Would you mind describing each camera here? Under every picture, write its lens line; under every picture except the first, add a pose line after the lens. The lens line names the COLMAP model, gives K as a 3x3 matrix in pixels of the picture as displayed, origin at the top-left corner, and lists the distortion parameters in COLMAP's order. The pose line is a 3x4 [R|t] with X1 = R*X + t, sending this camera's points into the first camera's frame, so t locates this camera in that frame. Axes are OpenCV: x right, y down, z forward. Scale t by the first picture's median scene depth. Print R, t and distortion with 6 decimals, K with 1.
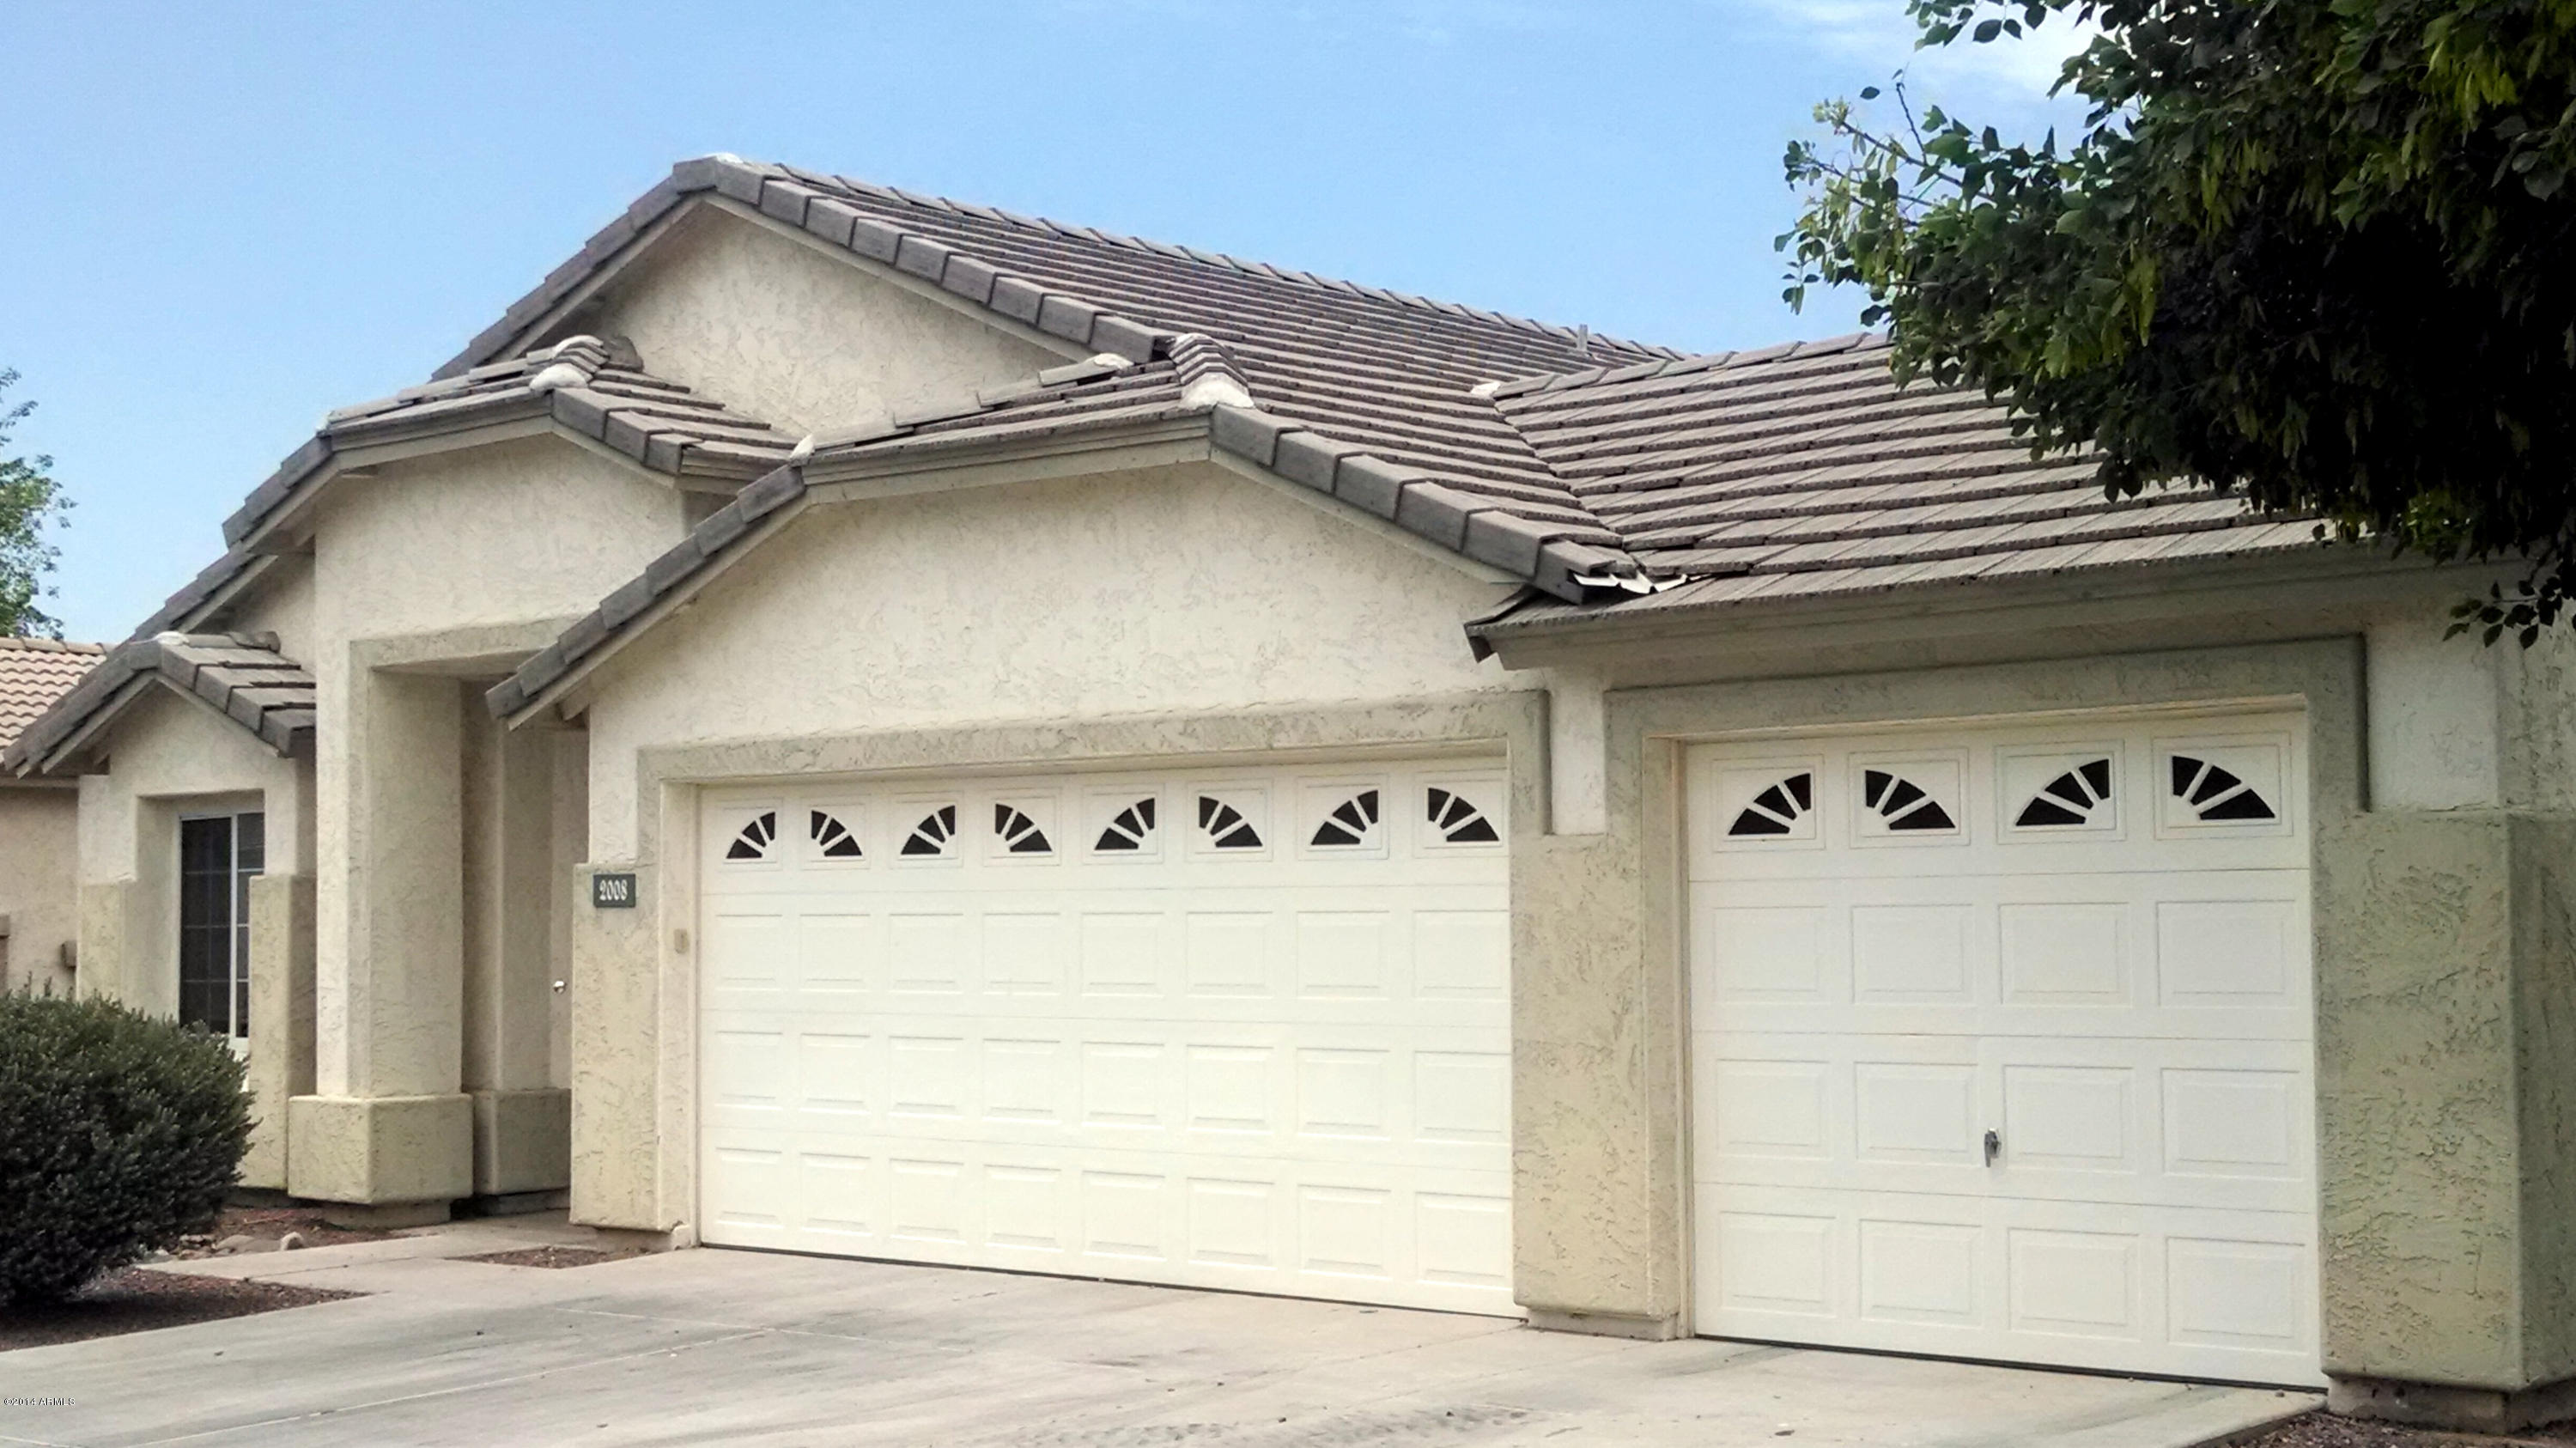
lens RADIAL K [[3411.0, 0, 1287.6], [0, 3411.0, 732.7], [0, 0, 1]] dist [-0.029762, 0.000000]
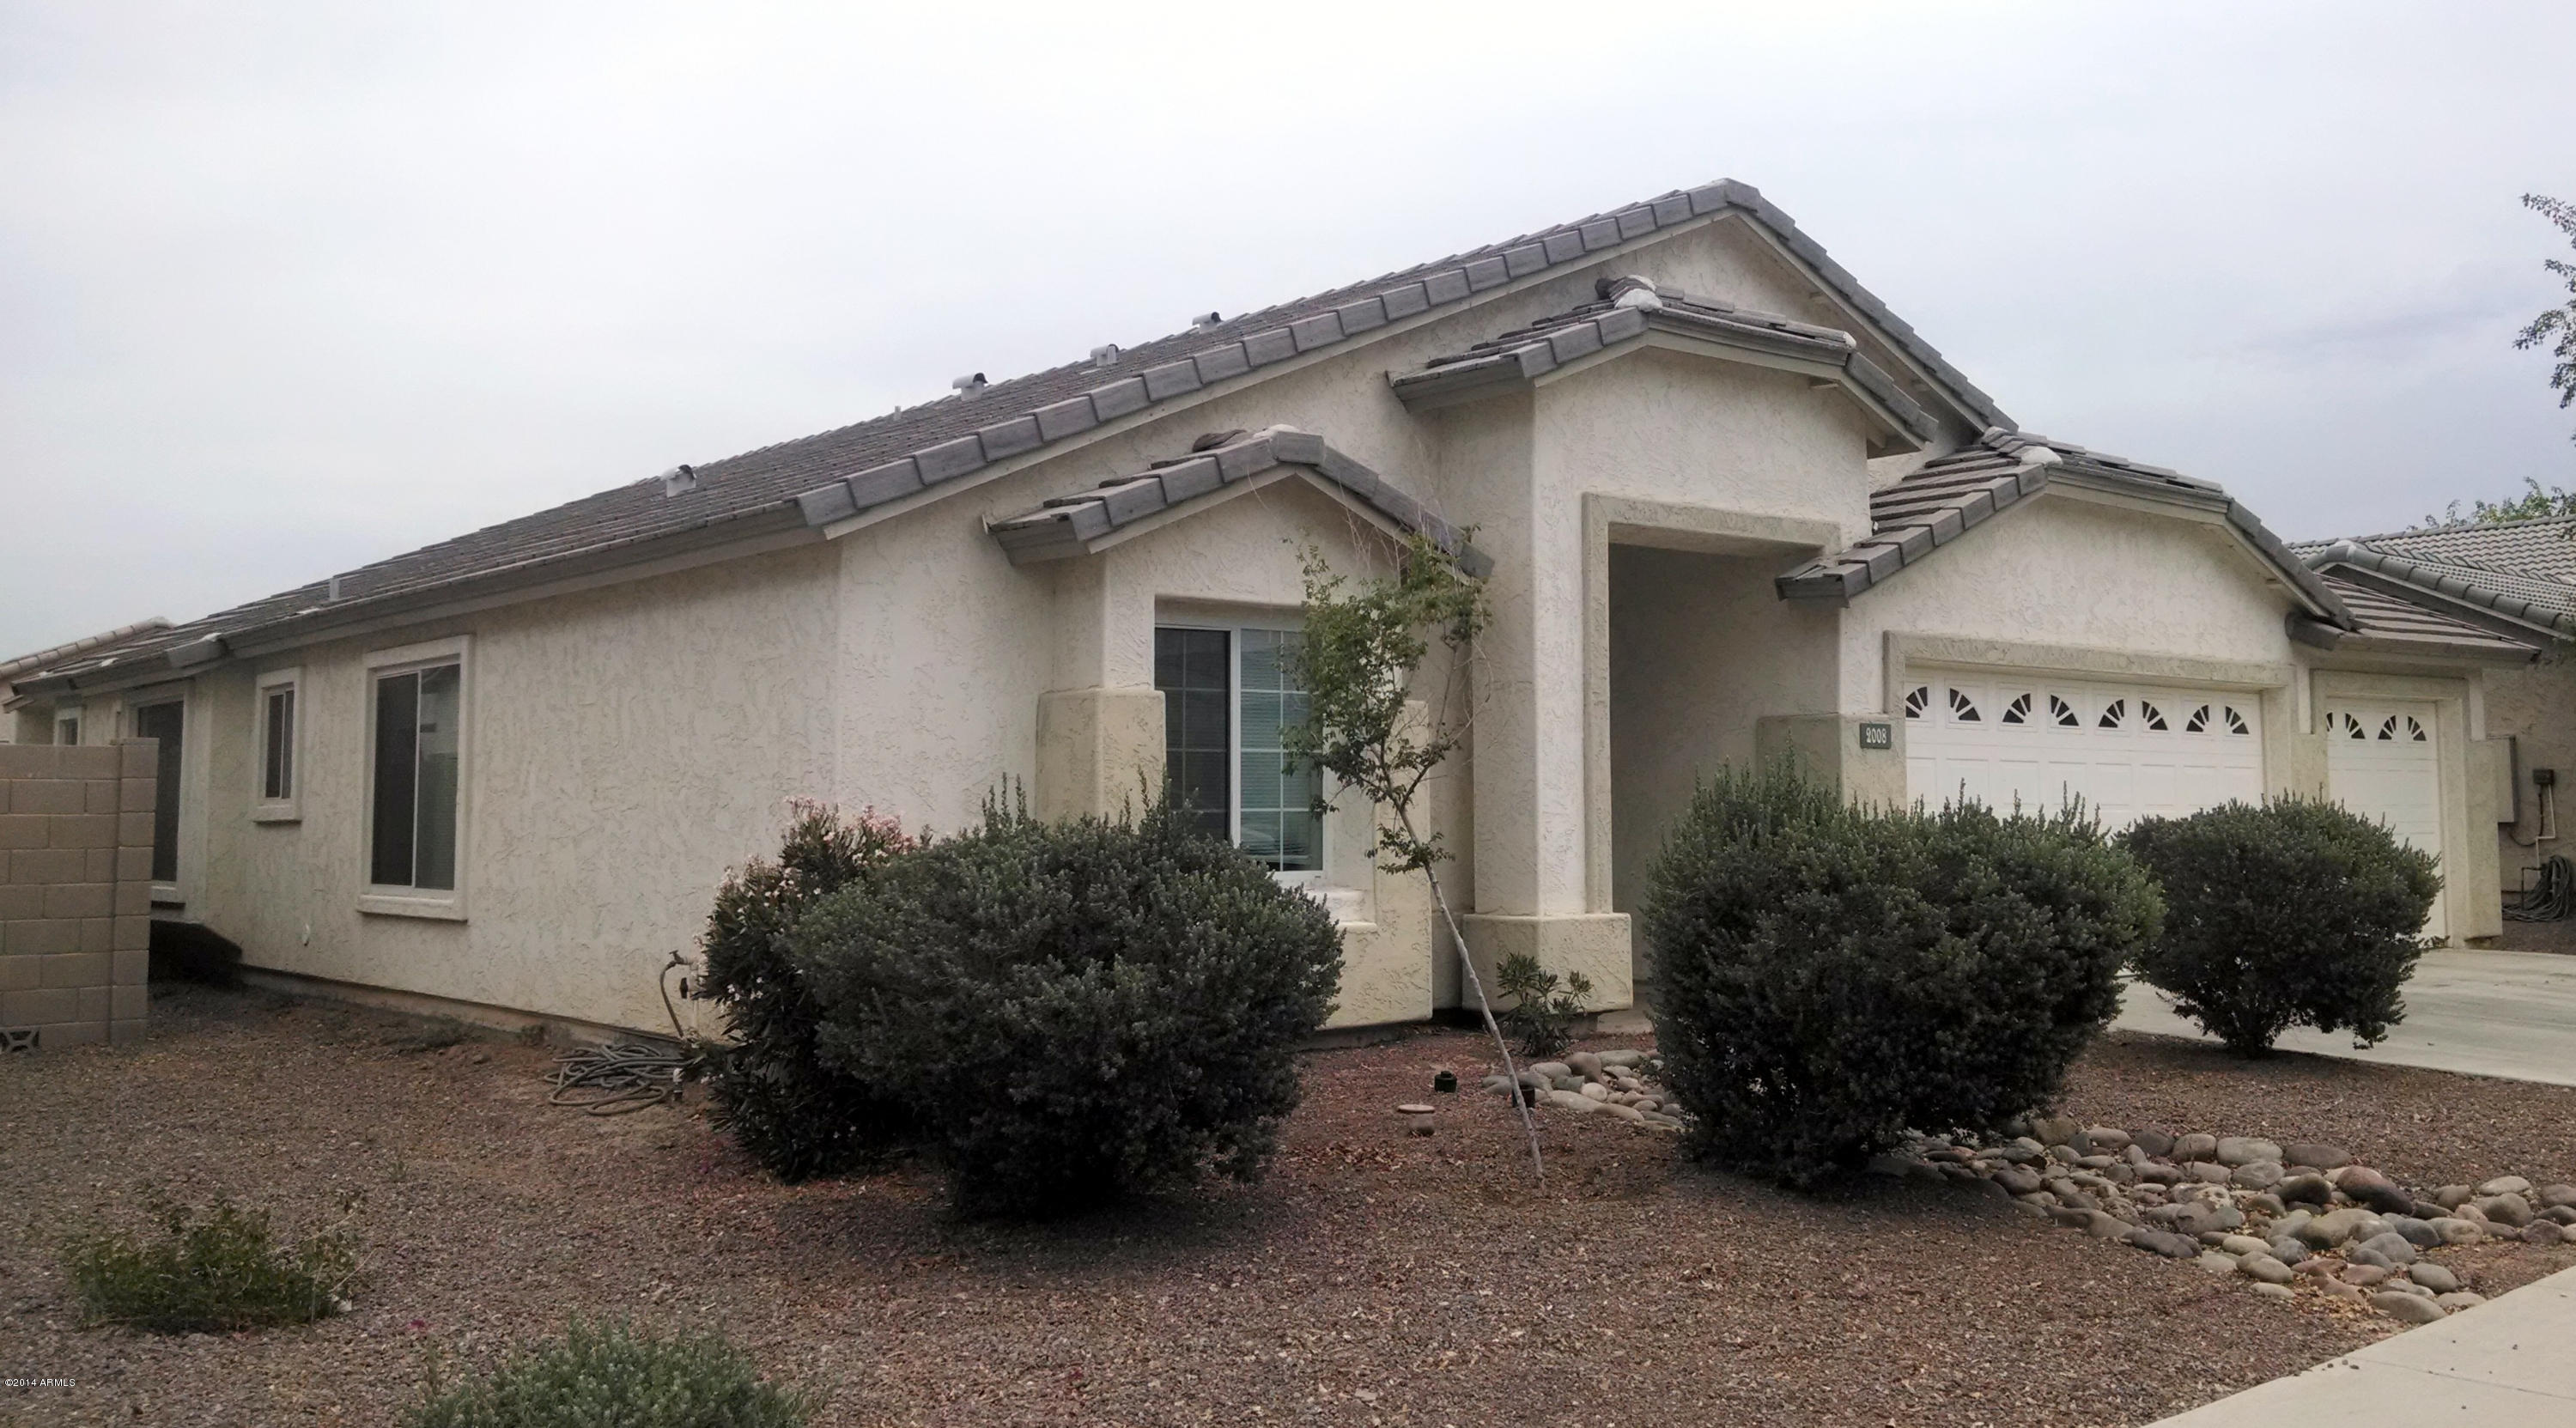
lens RADIAL K [[2187.4, 0, 1287.0], [0, 2187.4, 692.3], [0, 0, 1]] dist [0.007532, 0.001790]
pose [[0.172187, 0.068405, 0.982686, -1.081523], [-0.048451, 0.996967, -0.060909, 0.092752], [-0.983872, -0.037125, 0.174979, 1.077821]]
